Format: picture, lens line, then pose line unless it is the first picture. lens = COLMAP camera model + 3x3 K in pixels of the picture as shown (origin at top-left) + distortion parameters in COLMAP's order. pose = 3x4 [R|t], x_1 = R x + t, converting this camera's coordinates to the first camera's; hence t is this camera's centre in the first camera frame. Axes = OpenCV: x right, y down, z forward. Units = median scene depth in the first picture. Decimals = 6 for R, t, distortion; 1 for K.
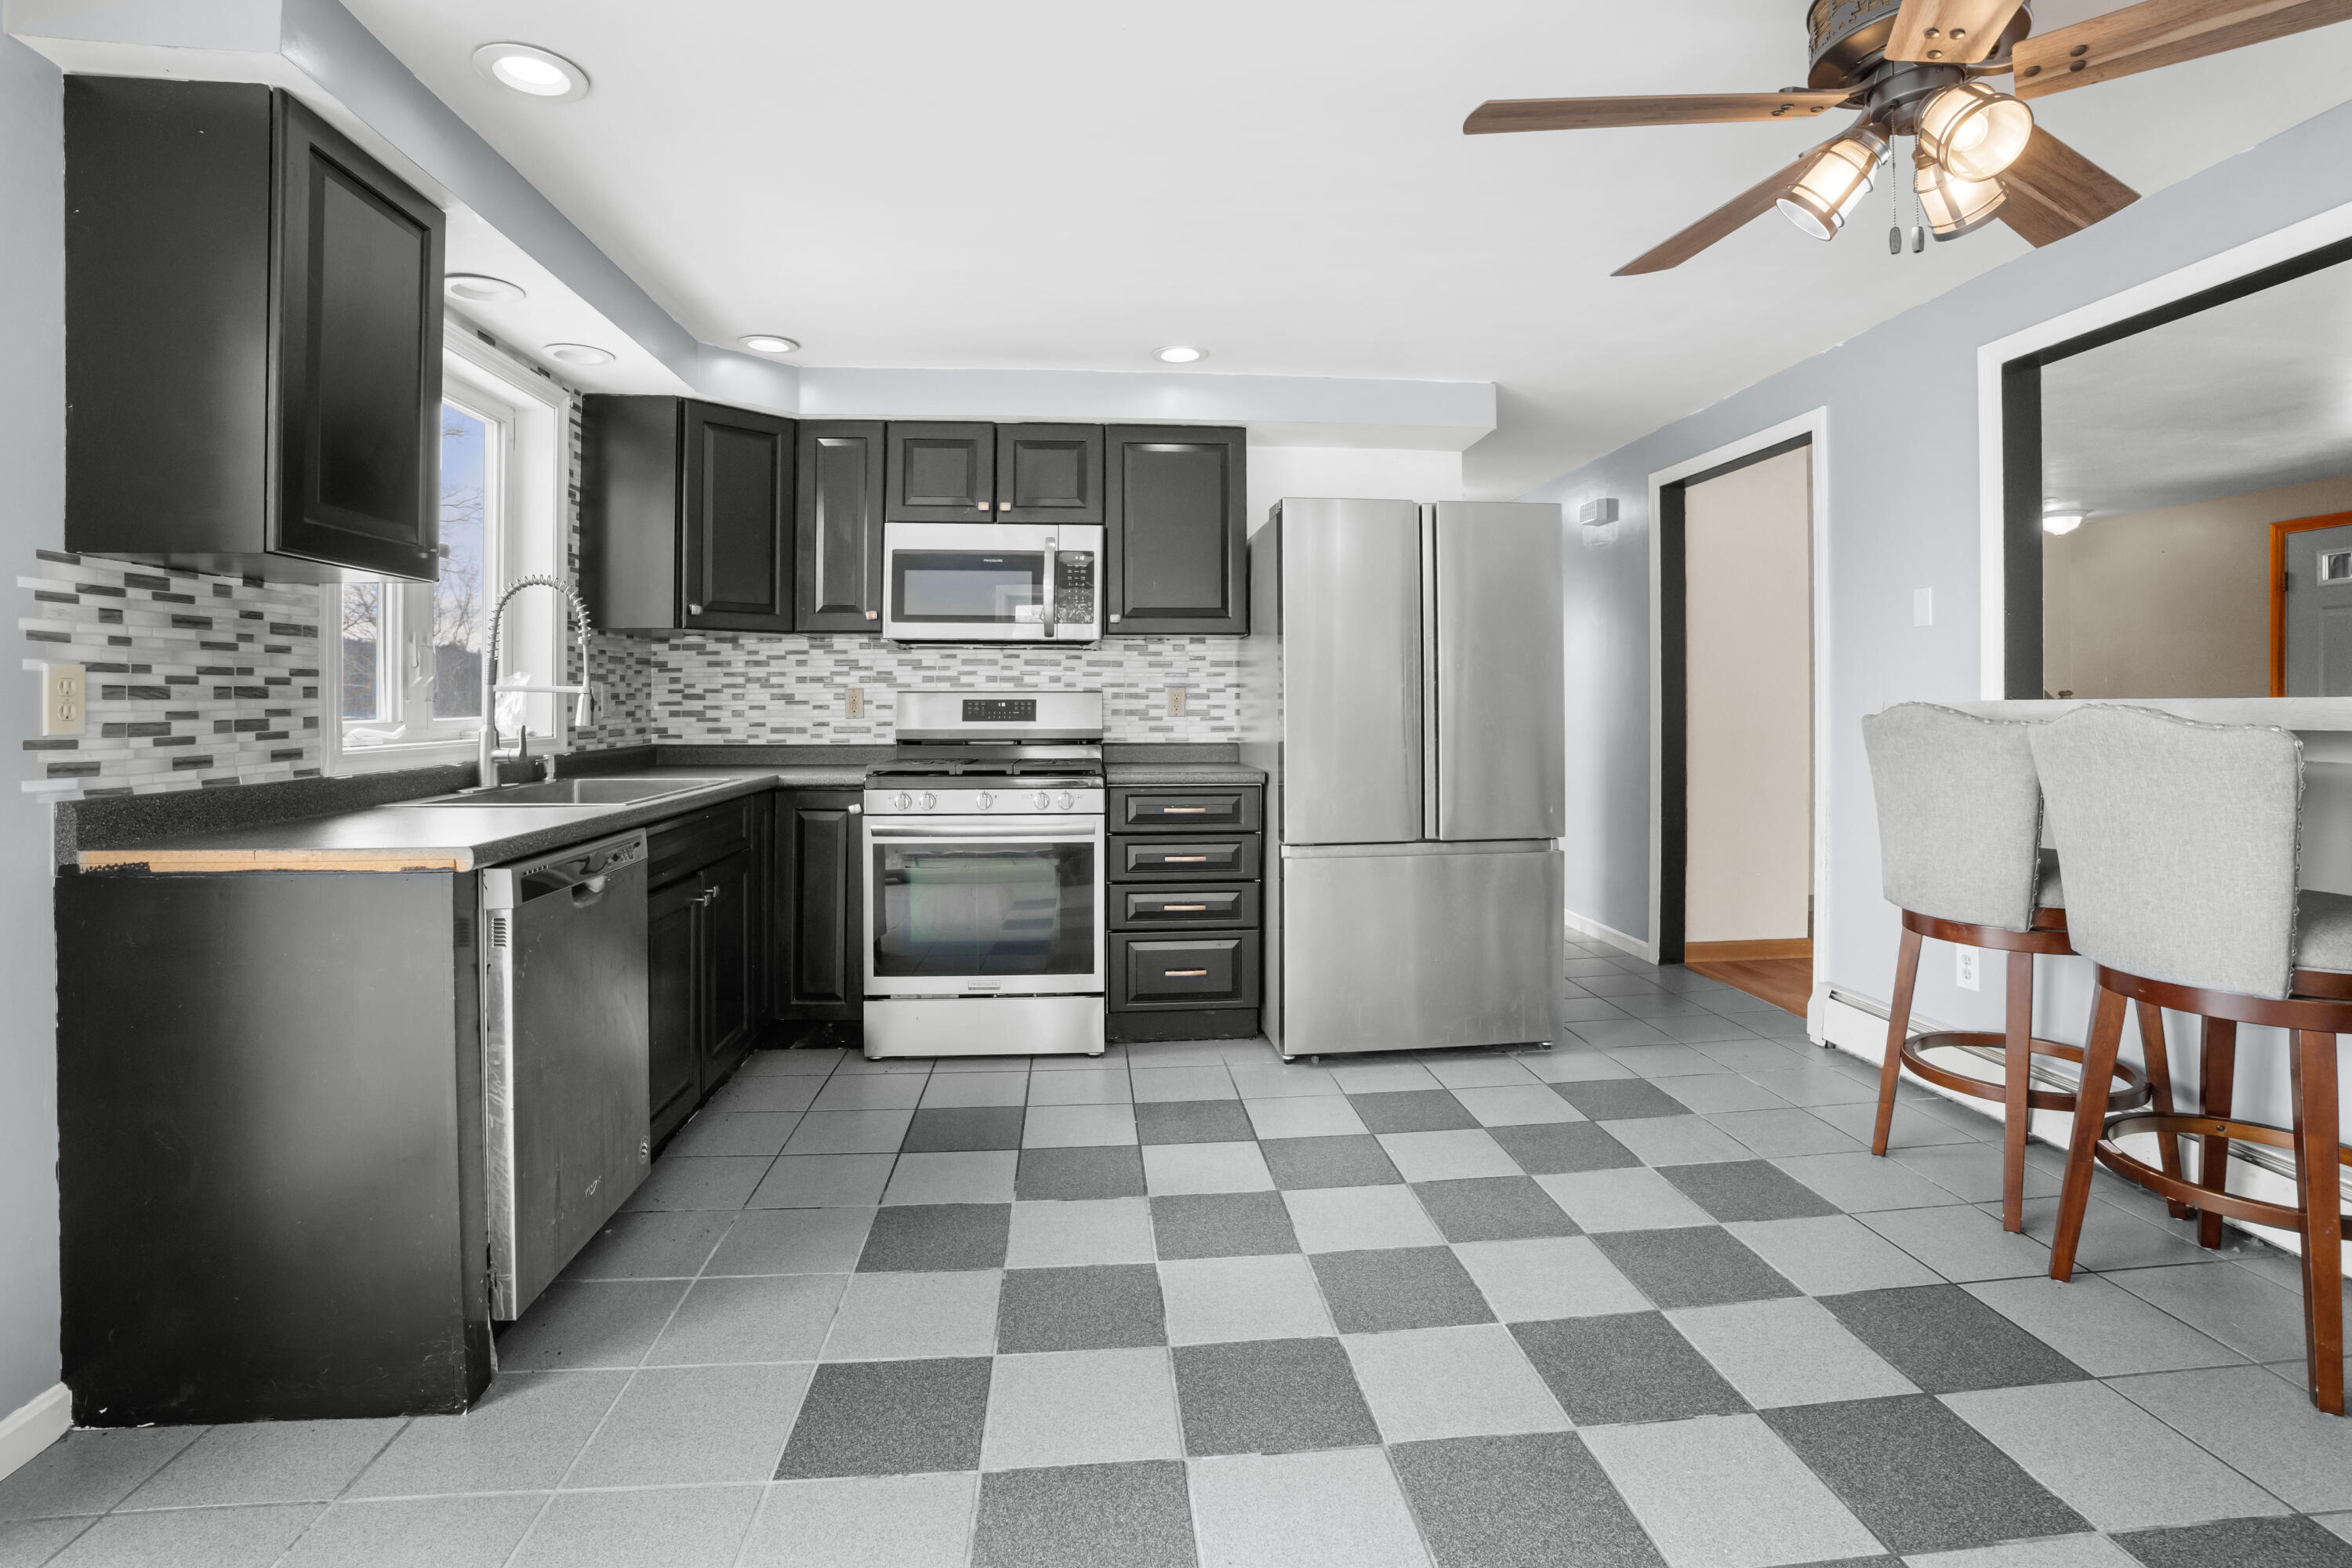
lens RADIAL K [[1119.2, 0, 1186.6], [0, 1119.2, 708.3], [0, 0, 1]] dist [-0.080386, 0.030881]
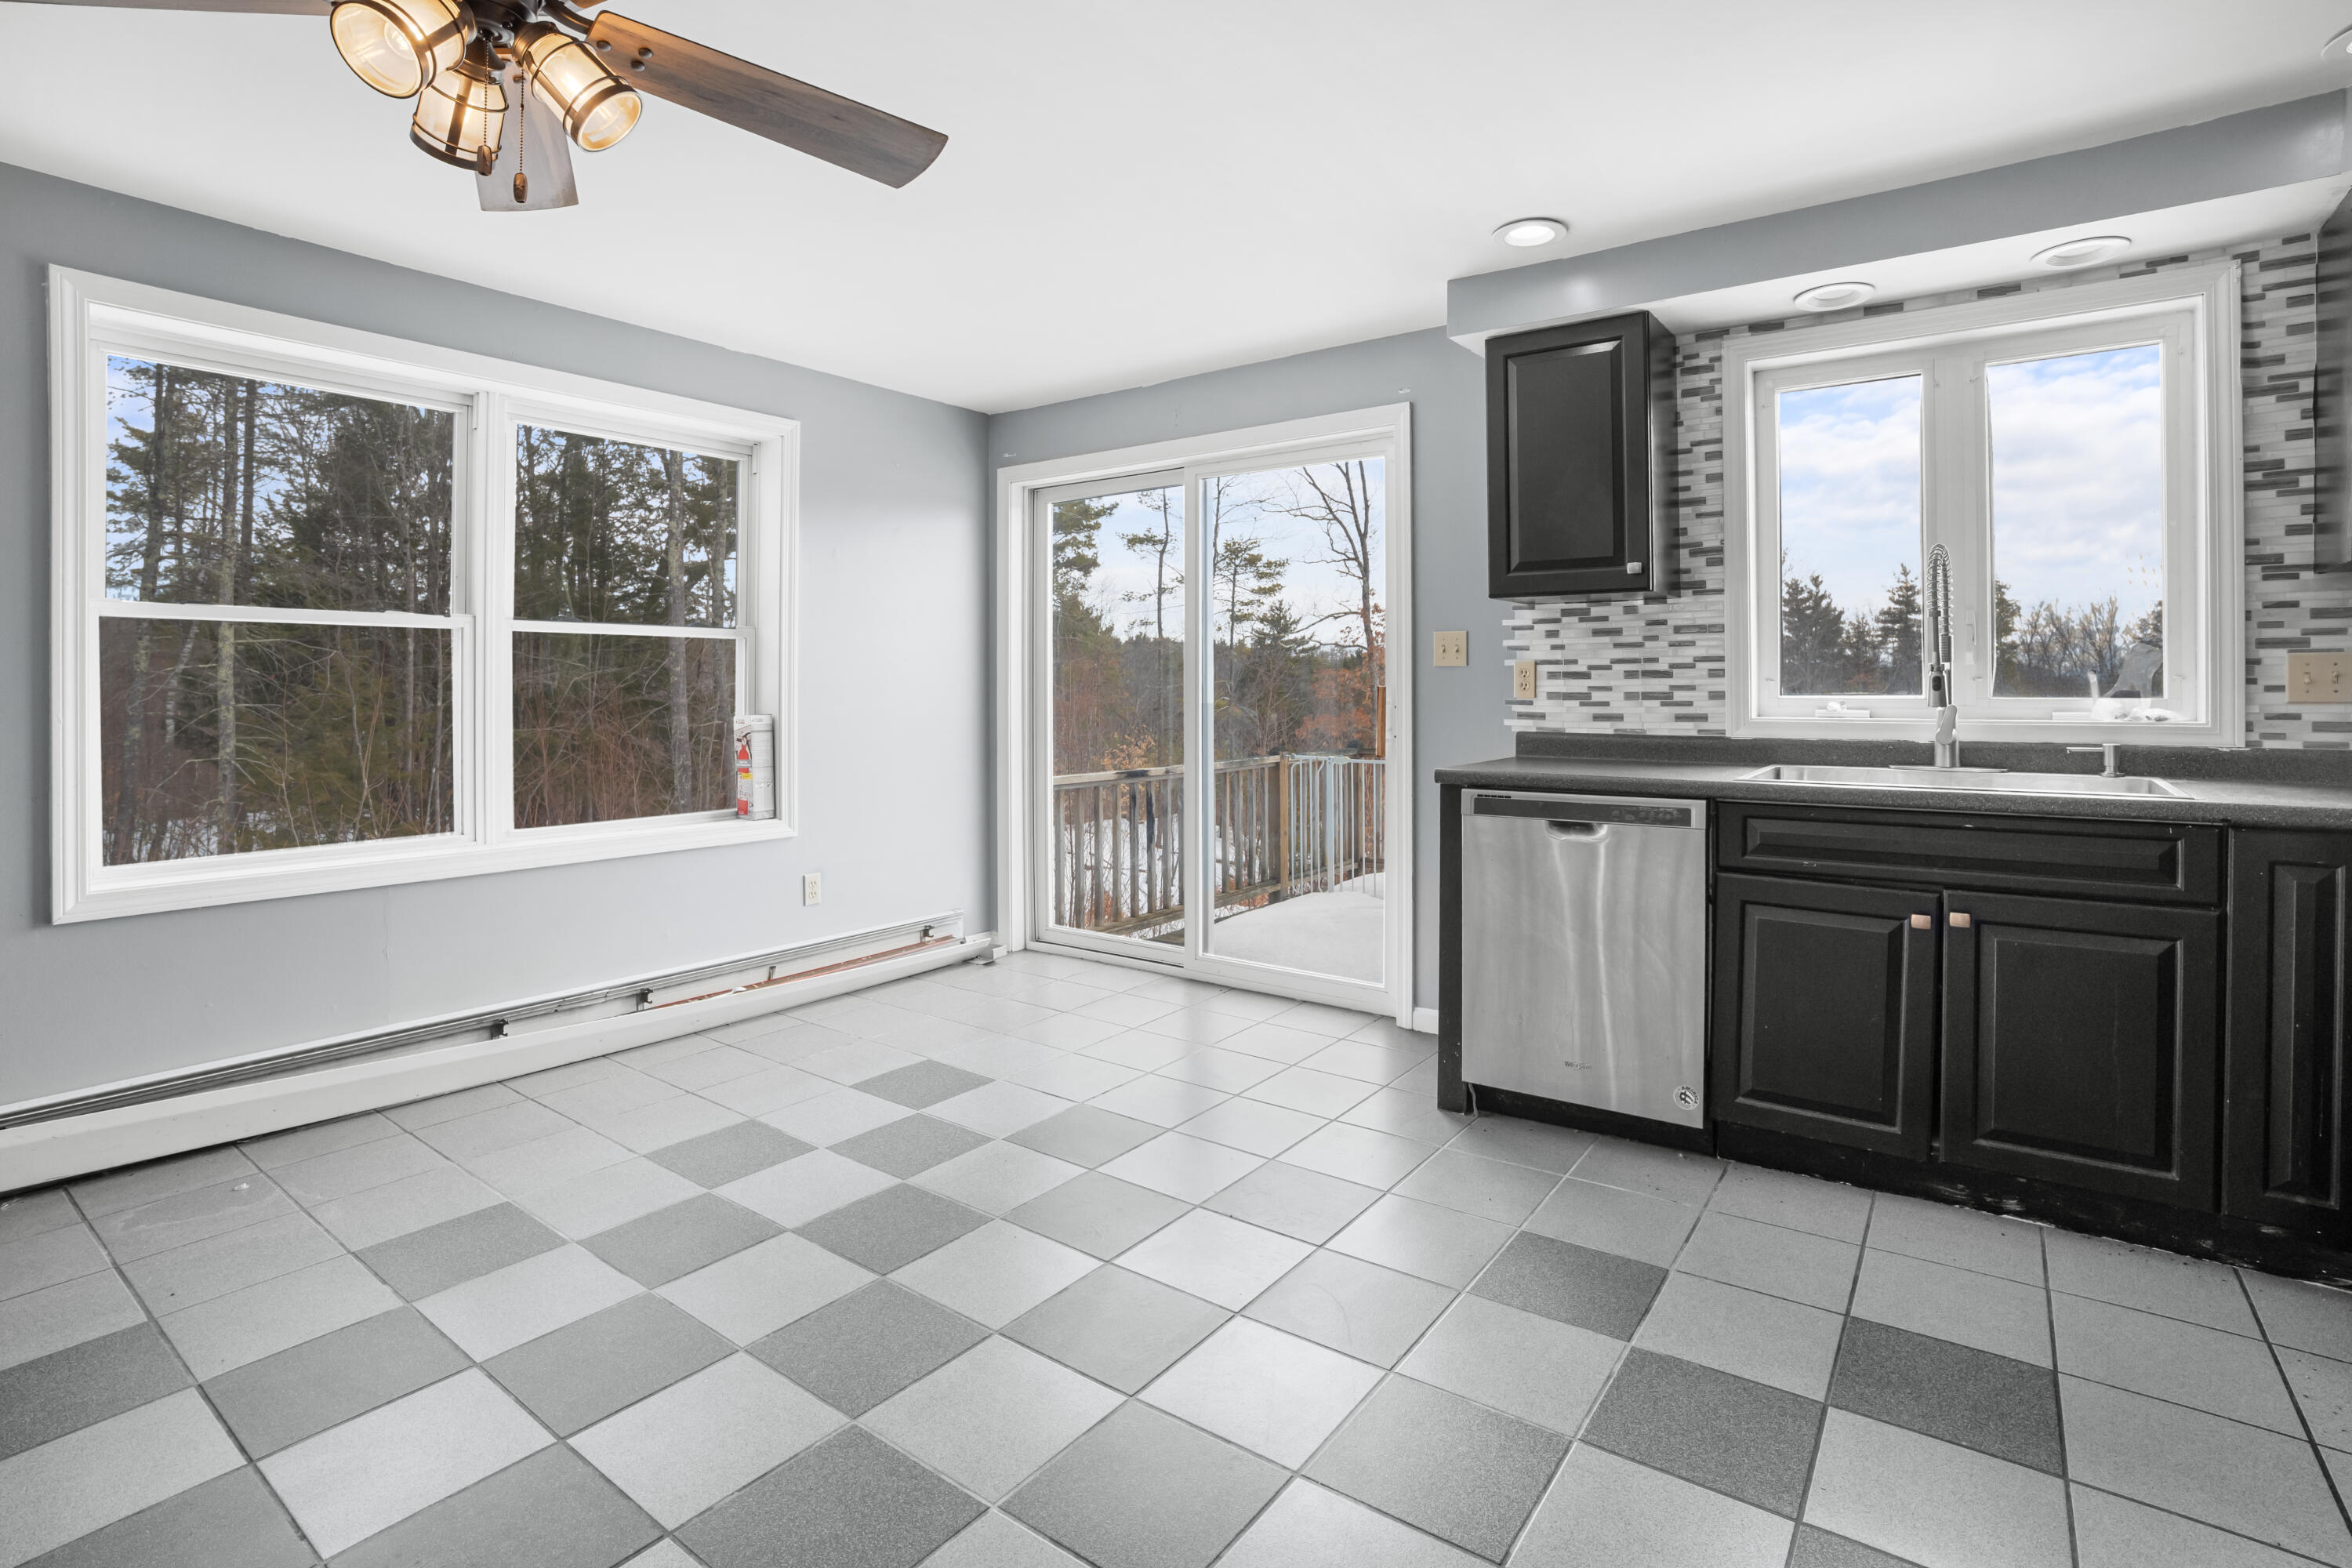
lens RADIAL K [[1131.4, 0, 1176.9], [0, 1131.4, 693.1], [0, 0, 1]] dist [-0.083612, 0.032467]
pose [[-0.667014, 0.013212, -0.744928, 0.521627], [0.001160, 0.999860, 0.016695, -0.010674], [0.745044, 0.010271, -0.666936, 1.086698]]
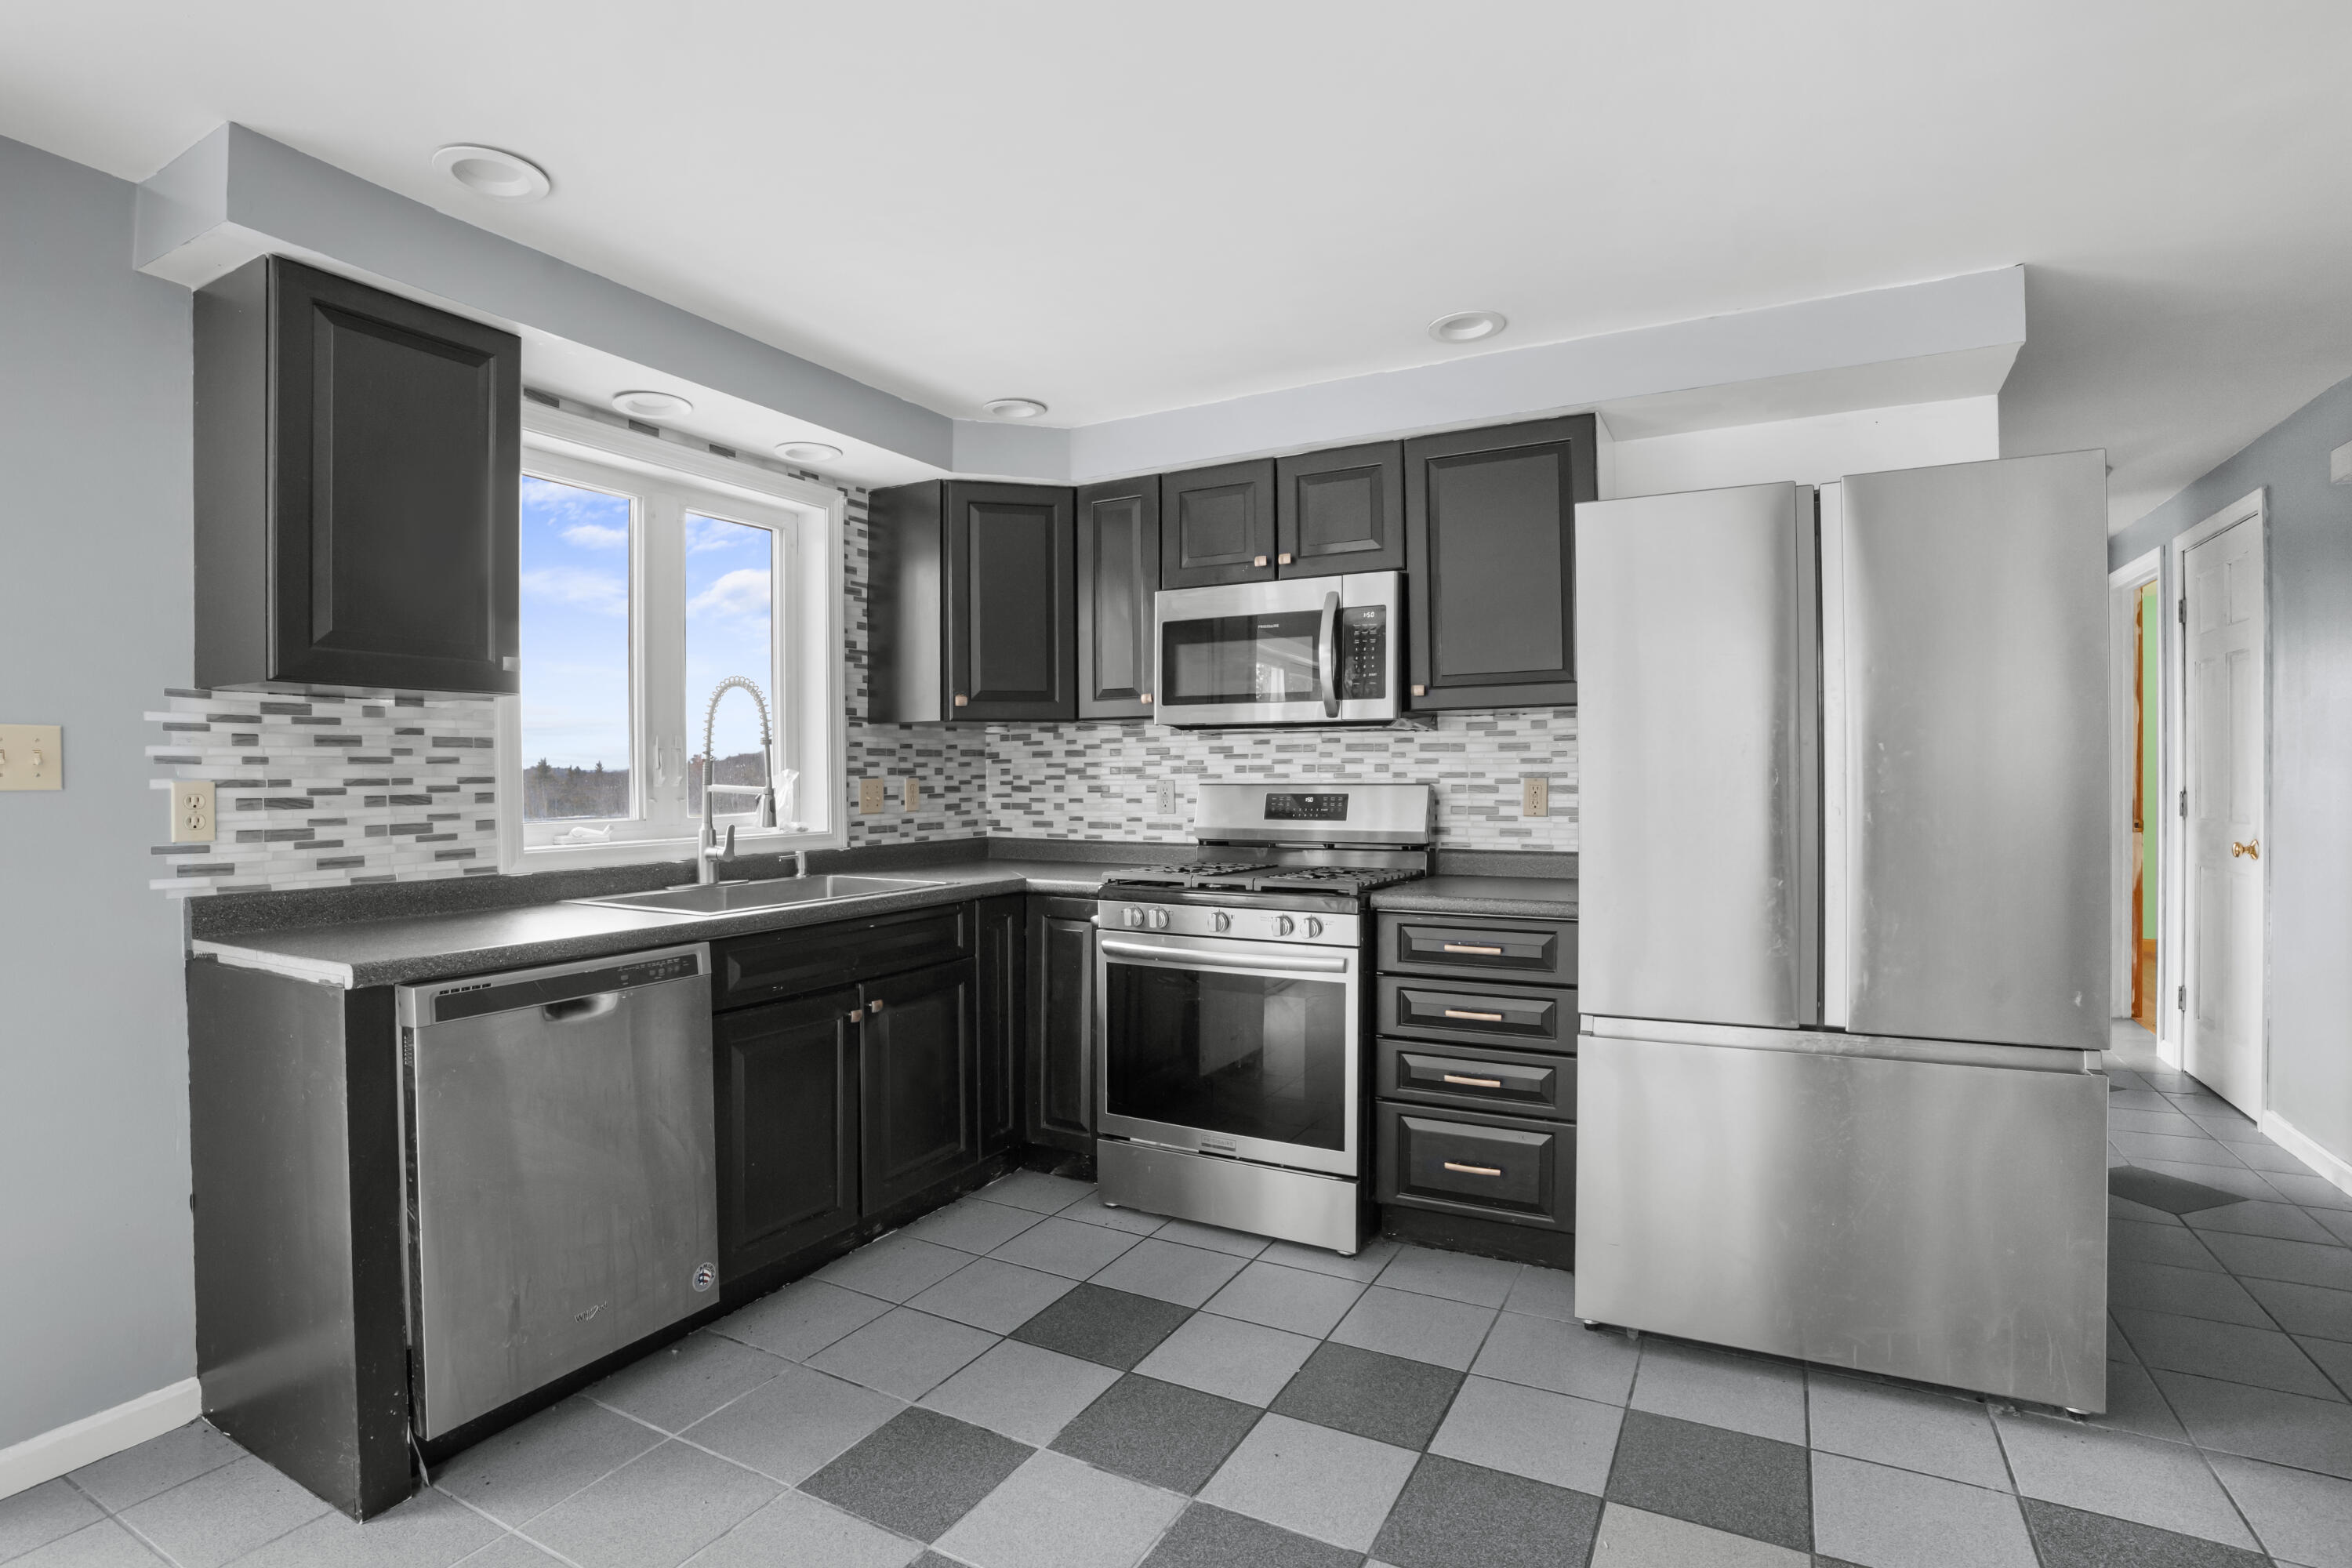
lens RADIAL K [[1147.4, 0, 1168.4], [0, 1147.4, 788.1], [0, 0, 1]] dist [-0.087911, 0.043024]
pose [[0.827086, 0.002932, -0.562068, 0.314601], [0.000649, 0.999981, 0.006172, -0.024015], [0.562075, -0.005469, 0.827068, 0.338533]]
